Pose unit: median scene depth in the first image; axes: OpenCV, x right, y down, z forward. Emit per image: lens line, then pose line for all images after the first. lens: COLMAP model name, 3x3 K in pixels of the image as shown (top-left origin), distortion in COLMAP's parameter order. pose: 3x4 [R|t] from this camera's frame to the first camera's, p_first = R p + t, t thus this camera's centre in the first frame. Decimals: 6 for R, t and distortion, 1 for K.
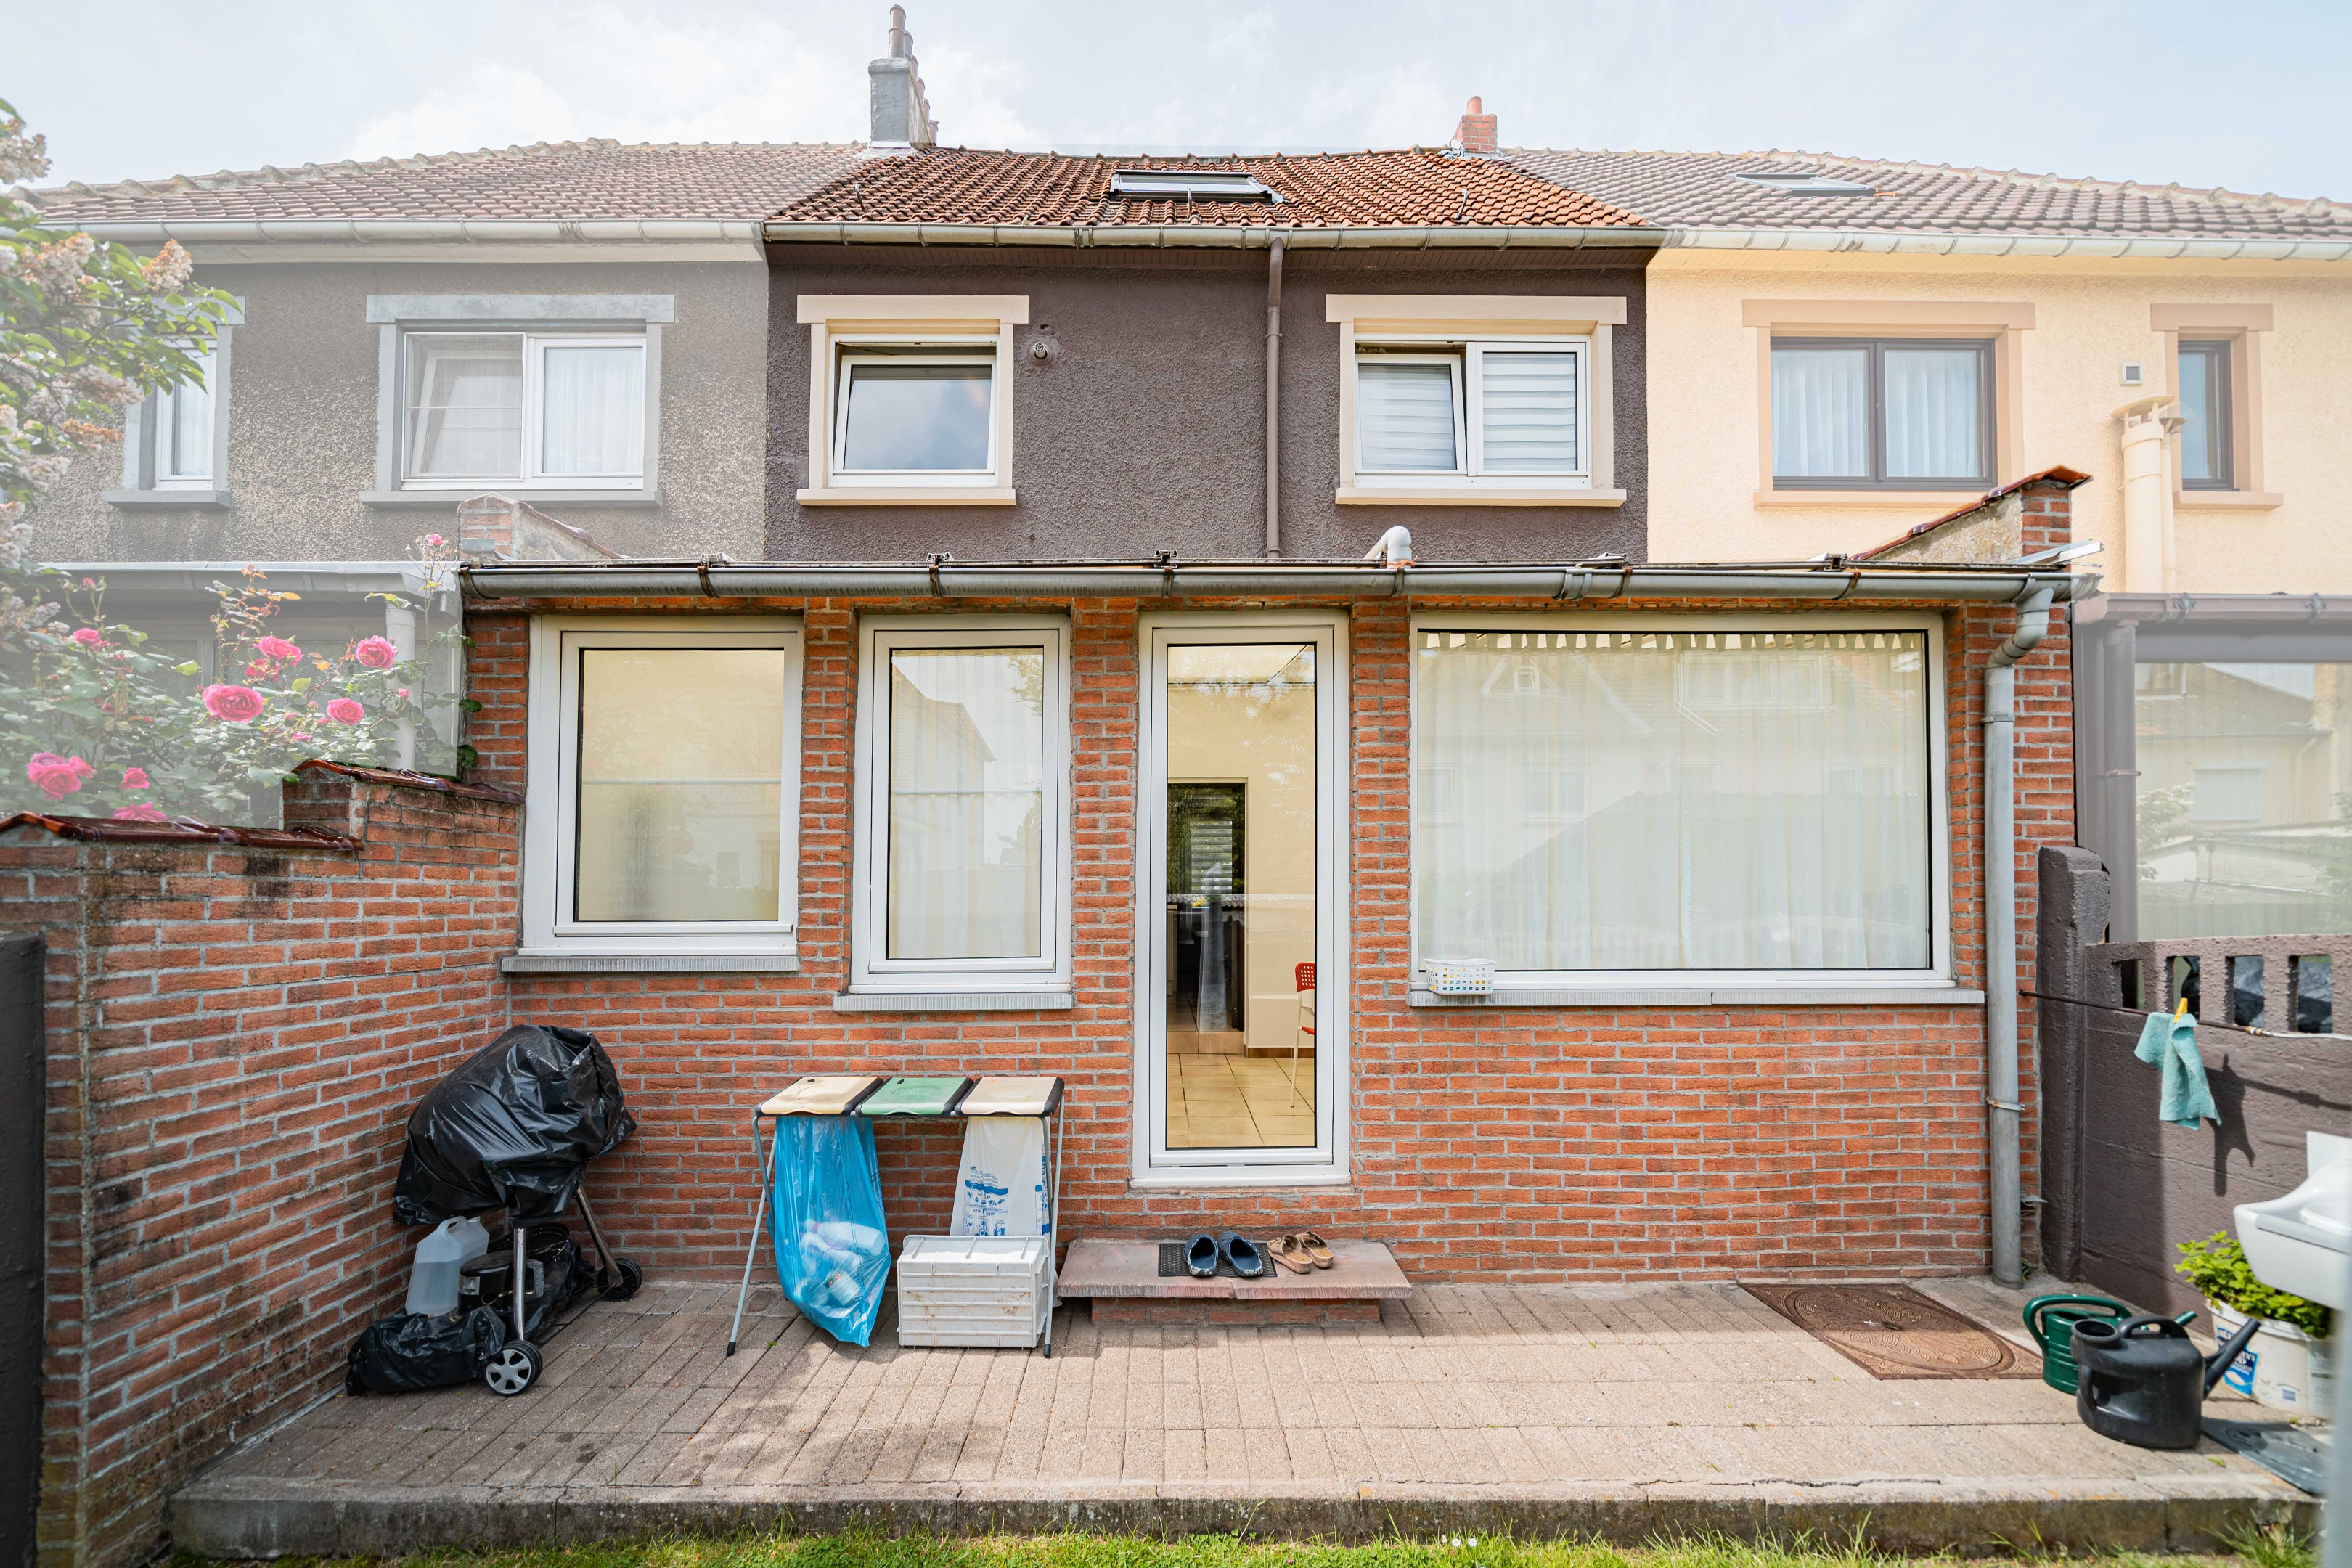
lens RADIAL K [[749.4, 0, 1170.7], [0, 749.4, 888.5], [0, 0, 1]] dist [-0.001083, -0.000013]
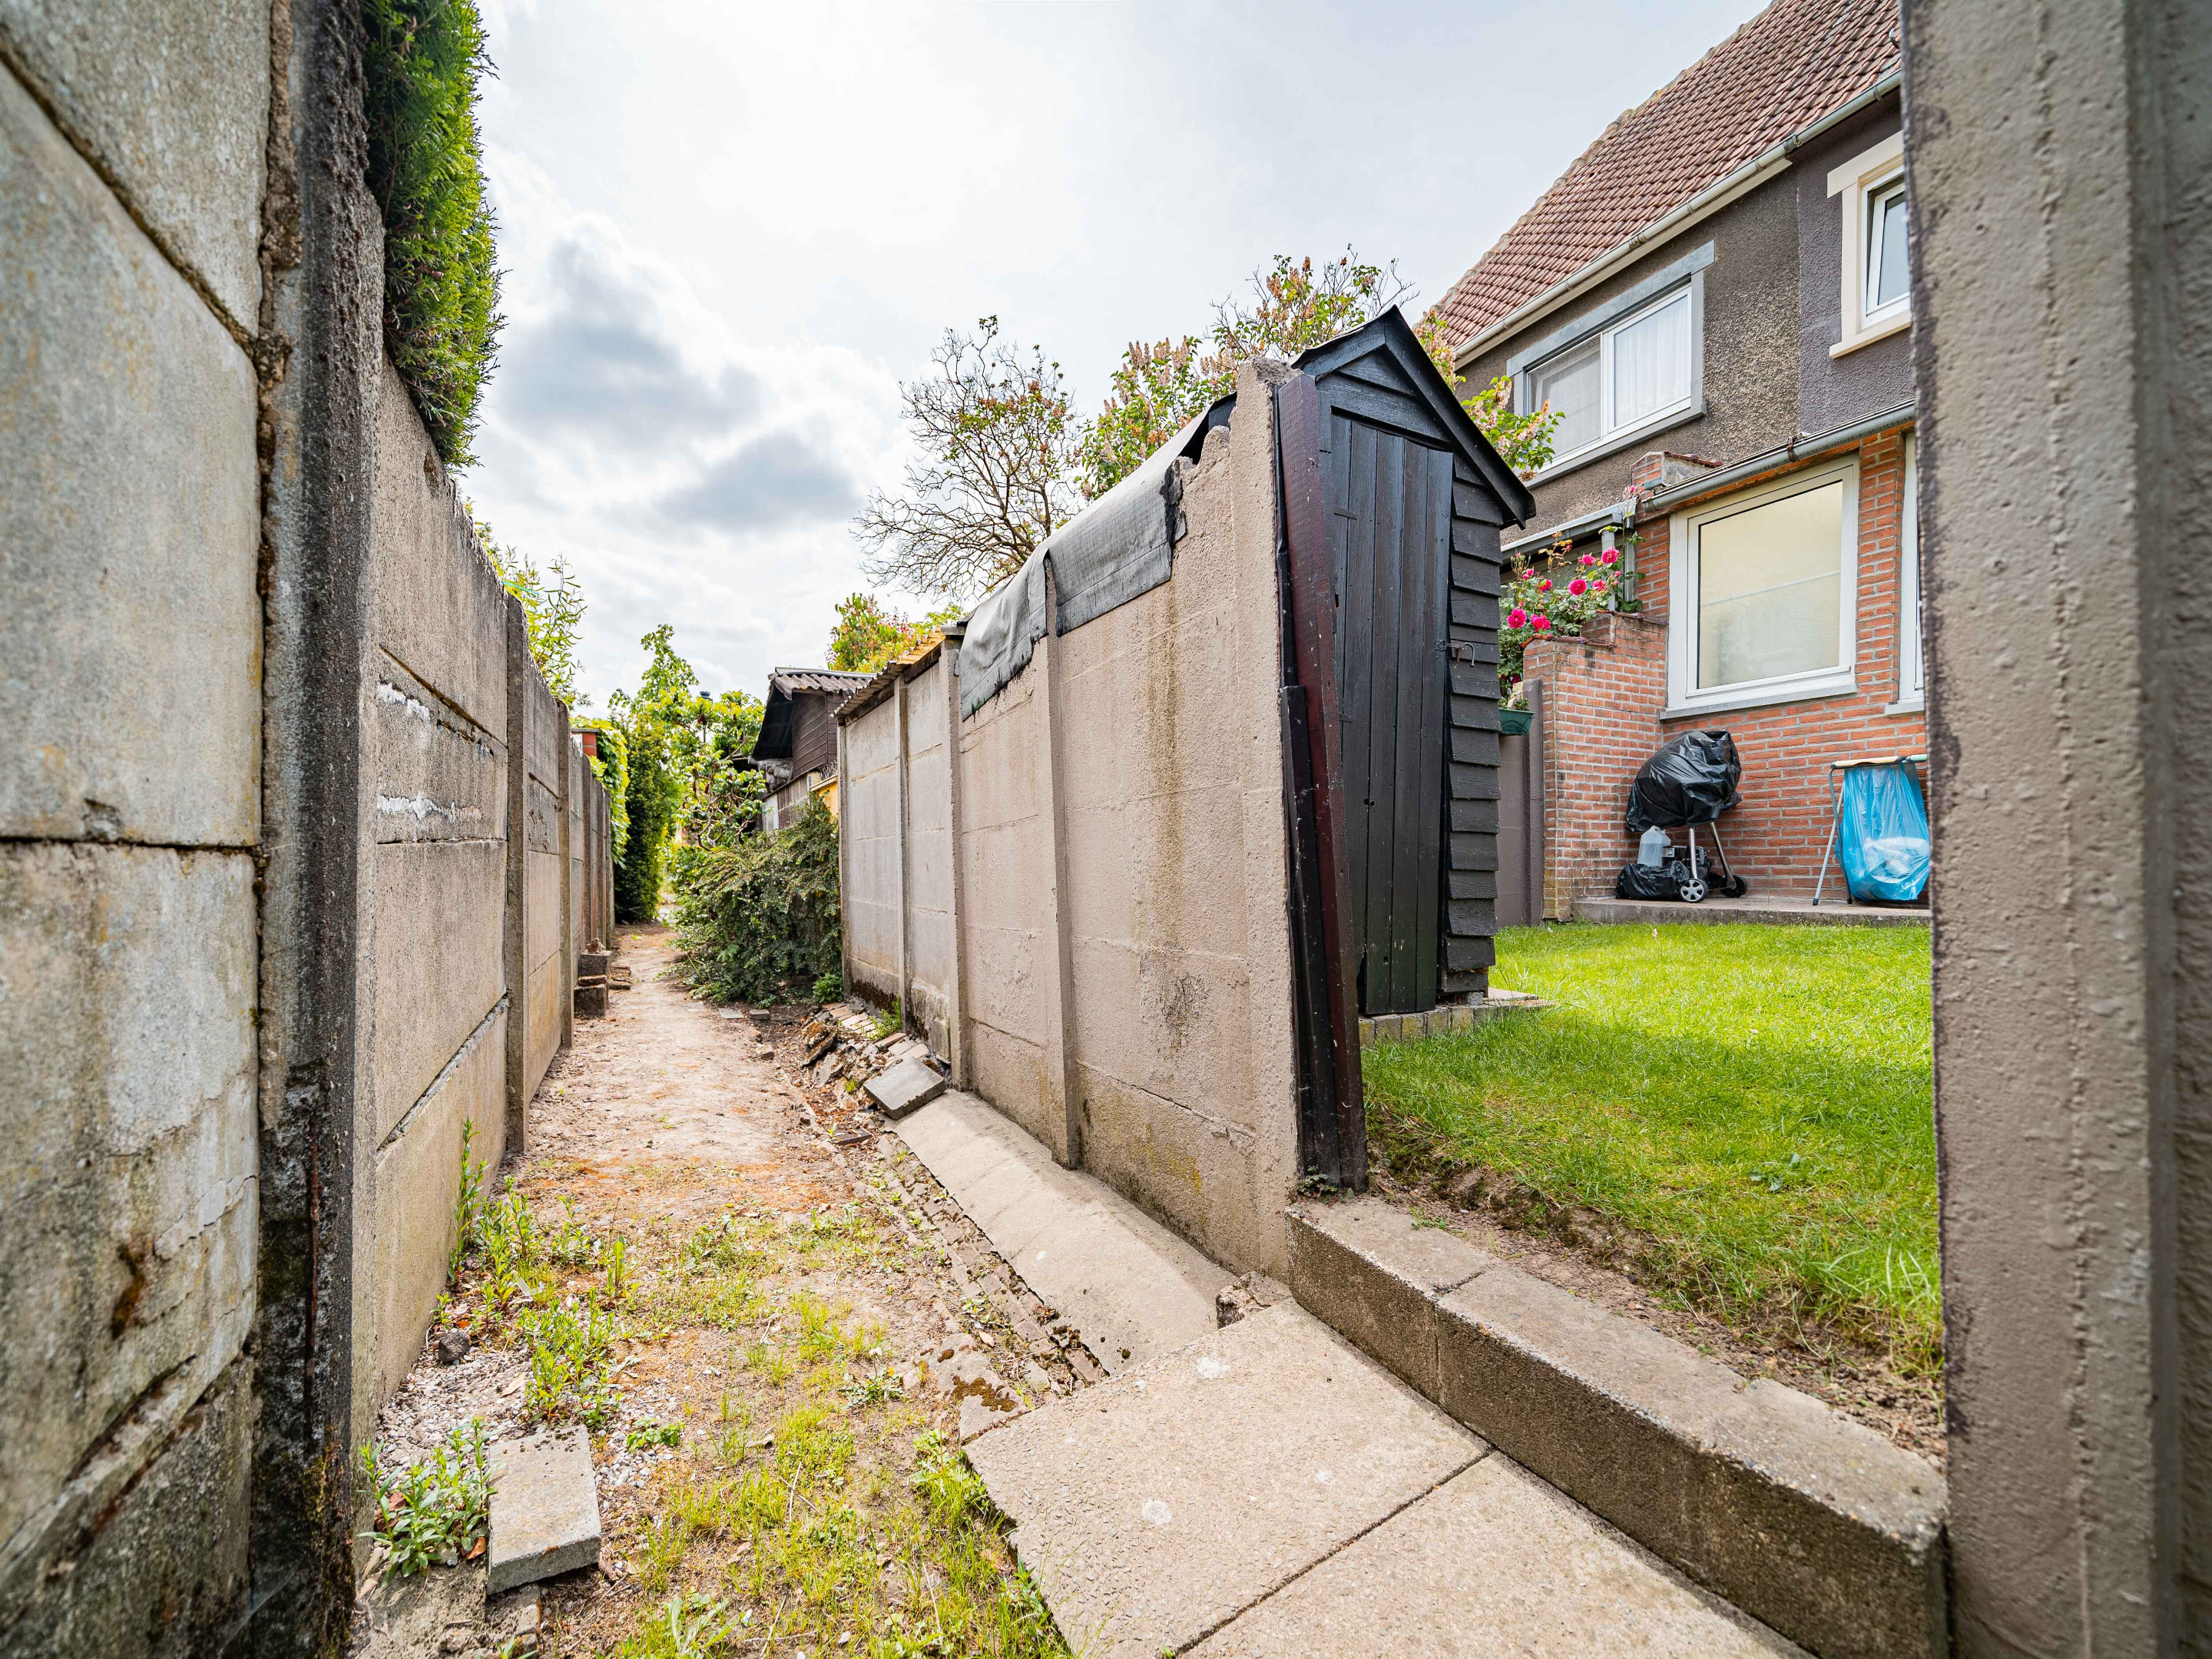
lens RADIAL K [[888.8, 0, 1104.0], [0, 888.8, 870.9], [0, 0, 1]] dist [-0.009797, -0.000310]
pose [[0.440517, 0.013700, -0.897640, 0.424710], [0.021015, 0.999452, 0.025567, 0.387990], [0.897498, -0.030127, 0.439988, -1.129050]]
